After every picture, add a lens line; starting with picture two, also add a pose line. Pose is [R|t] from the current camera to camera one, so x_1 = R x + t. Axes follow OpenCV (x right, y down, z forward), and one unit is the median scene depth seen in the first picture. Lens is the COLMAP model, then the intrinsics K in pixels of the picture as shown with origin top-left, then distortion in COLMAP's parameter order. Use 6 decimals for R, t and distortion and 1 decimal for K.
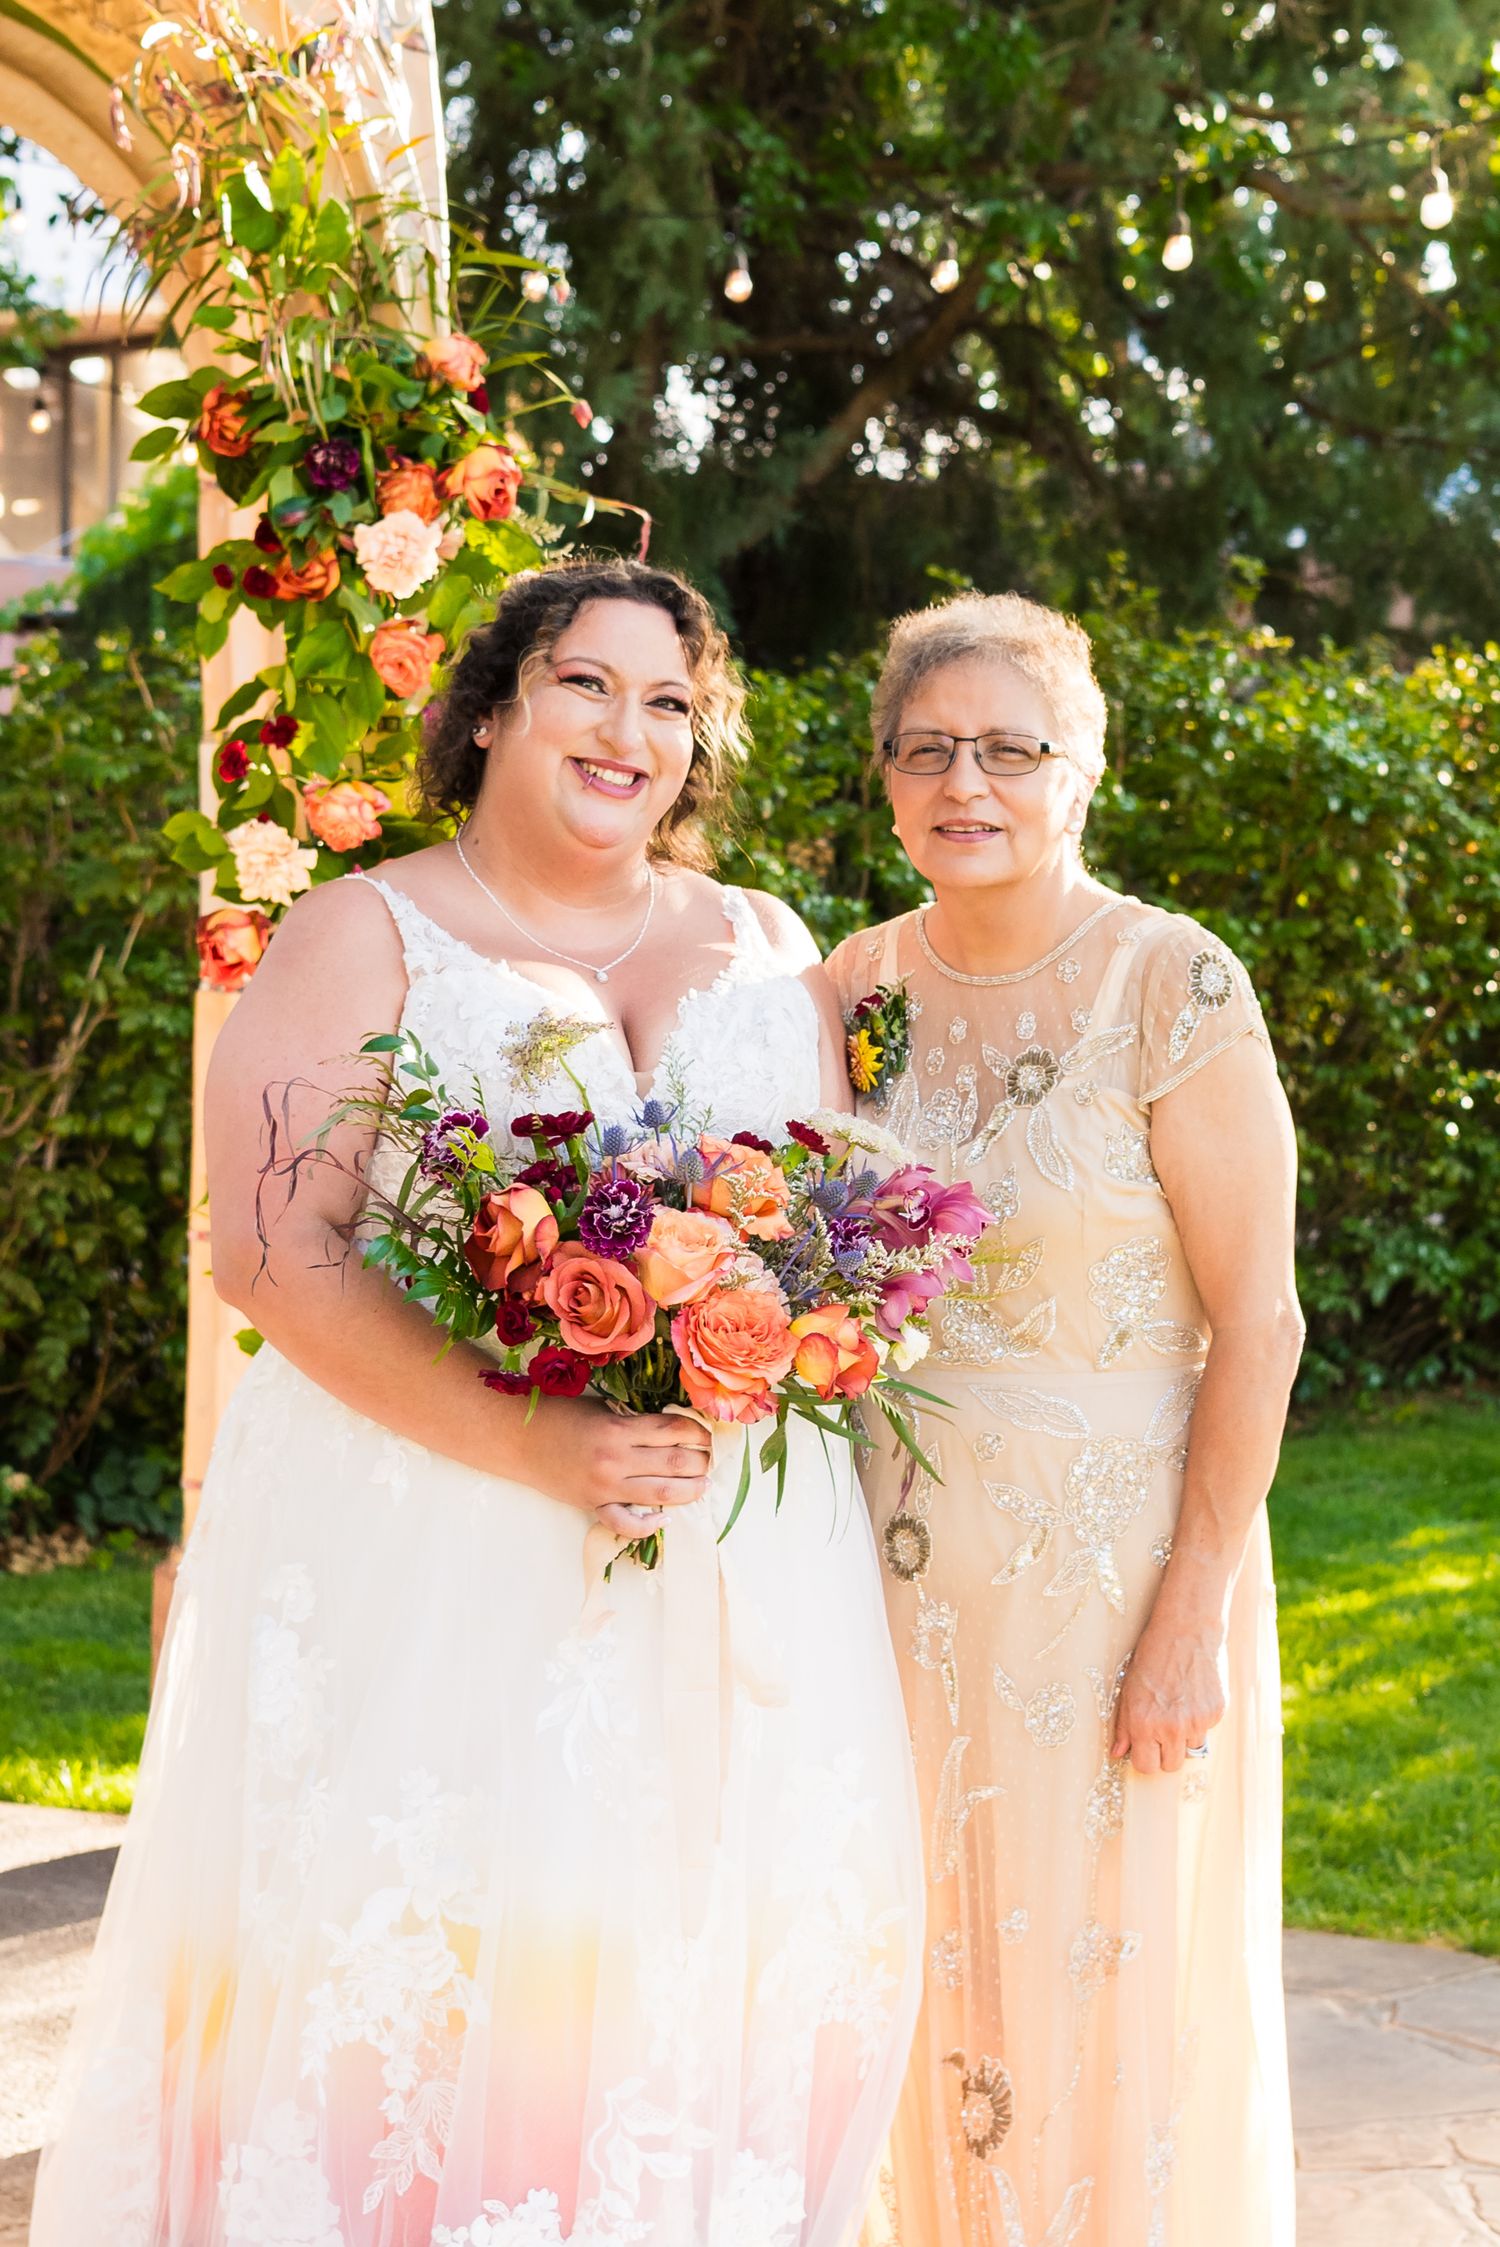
lens RADIAL K [[4726.8, 0, 772.6], [0, 4726.8, 1201.8], [0, 0, 1]] dist [0.075560, 0.000000]
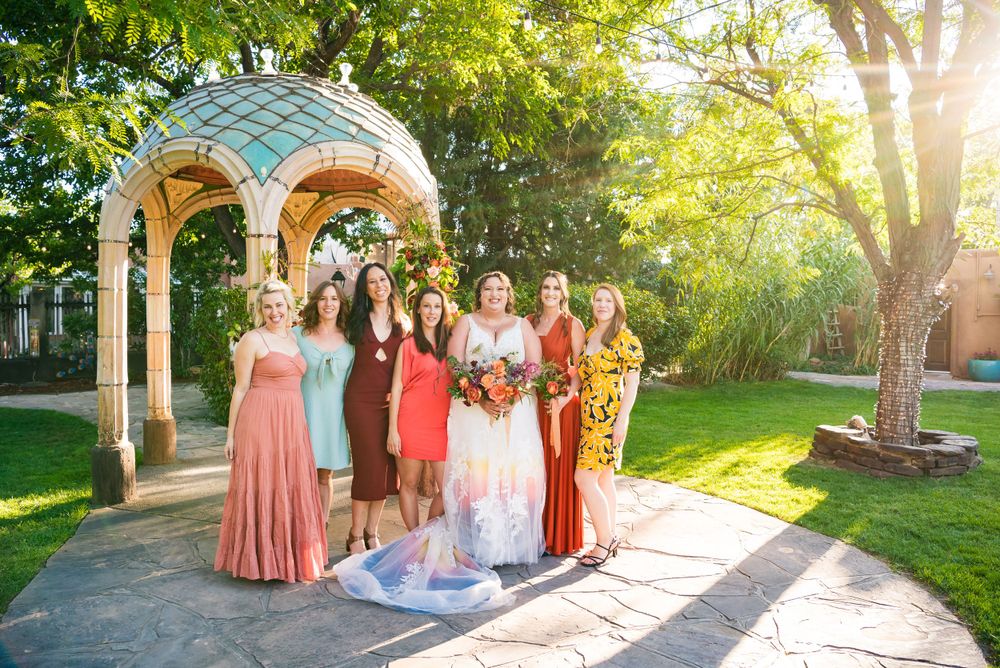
lens RADIAL K [[766.1, 0, 494.7], [0, 766.1, 328.6], [0, 0, 1]] dist [-0.056149, 0.008478]
pose [[0.999913, -0.011646, -0.006236, 0.011139], [0.011265, 0.998255, -0.057973, 0.009628], [0.006900, 0.057897, 0.998299, -0.083133]]
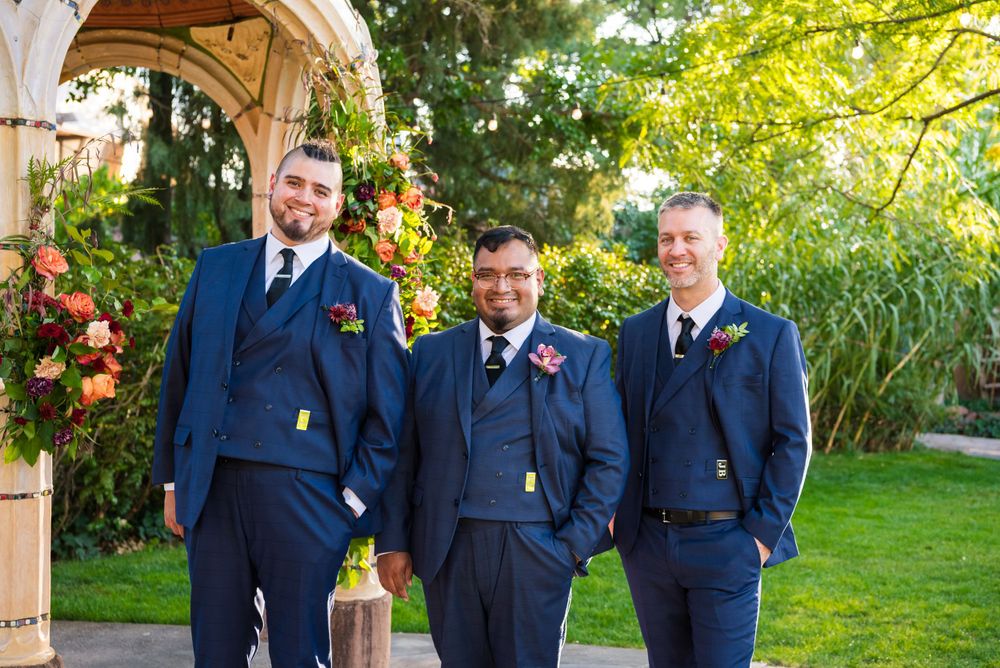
lens RADIAL K [[1580.2, 0, 496.9], [0, 1580.2, 327.3], [0, 0, 1]] dist [0.247012, 0.000000]
pose [[0.983297, -0.003225, 0.181979, -0.108992], [0.015079, 0.997849, -0.063790, 0.004493], [-0.181382, 0.065469, 0.981231, -0.044405]]
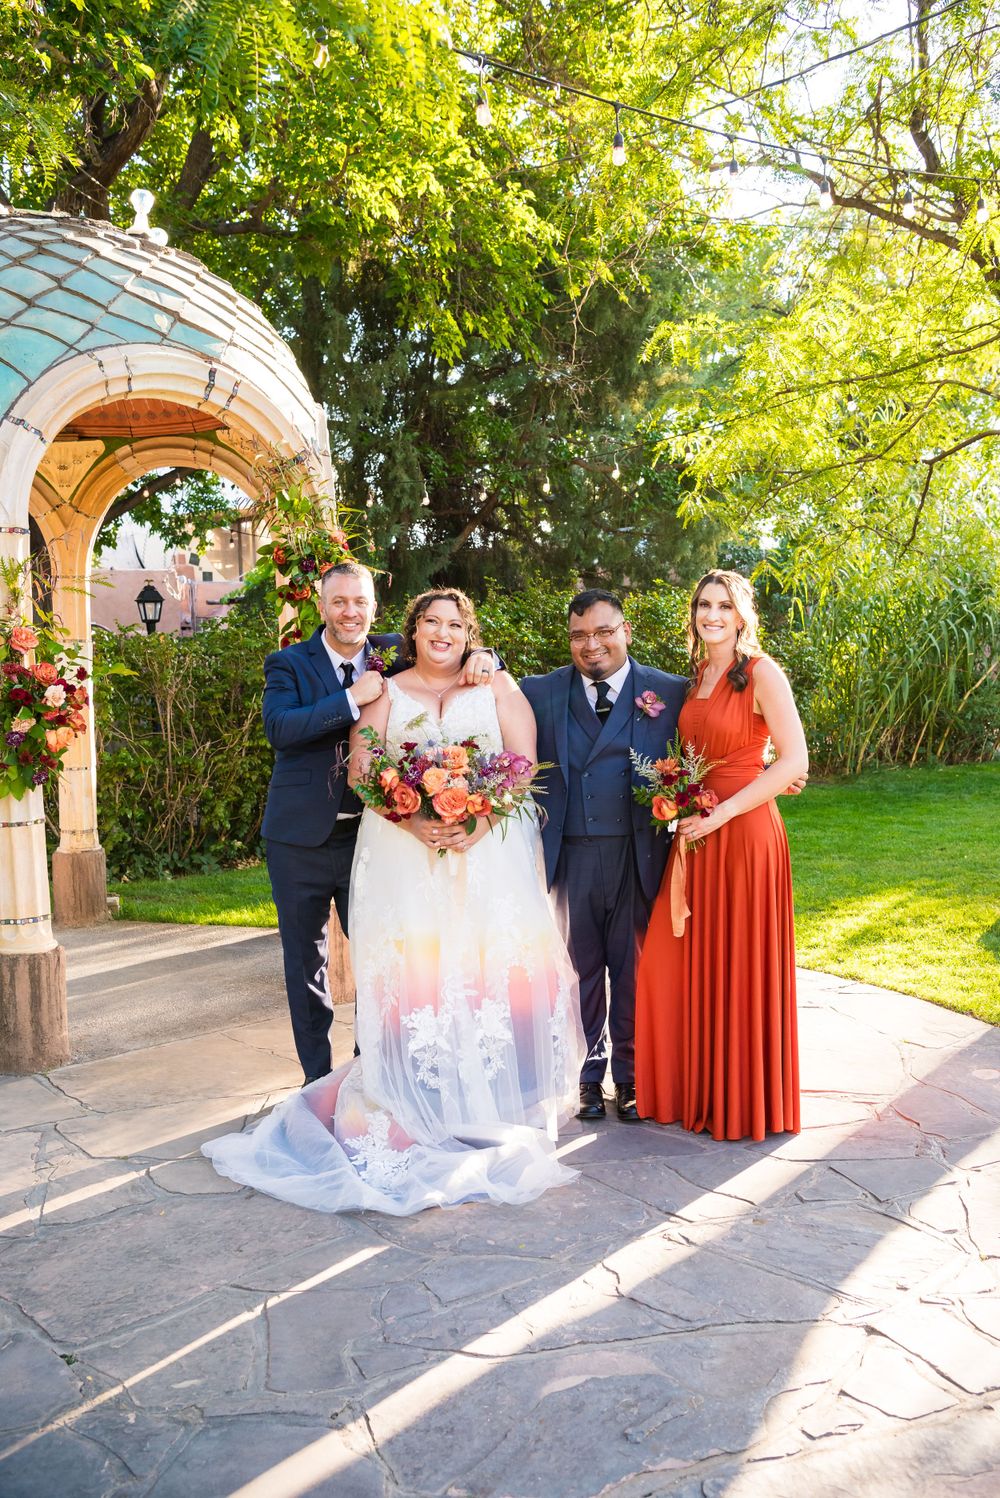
lens RADIAL K [[1449.8, 0, 499.9], [0, 1449.8, 751.4], [0, 0, 1]] dist [0.019605, 0.000000]
pose [[0.998624, -0.047285, 0.022671, 0.016033], [0.047484, 0.998837, -0.008304, 0.007596], [-0.022252, 0.009369, 0.999708, -0.101109]]
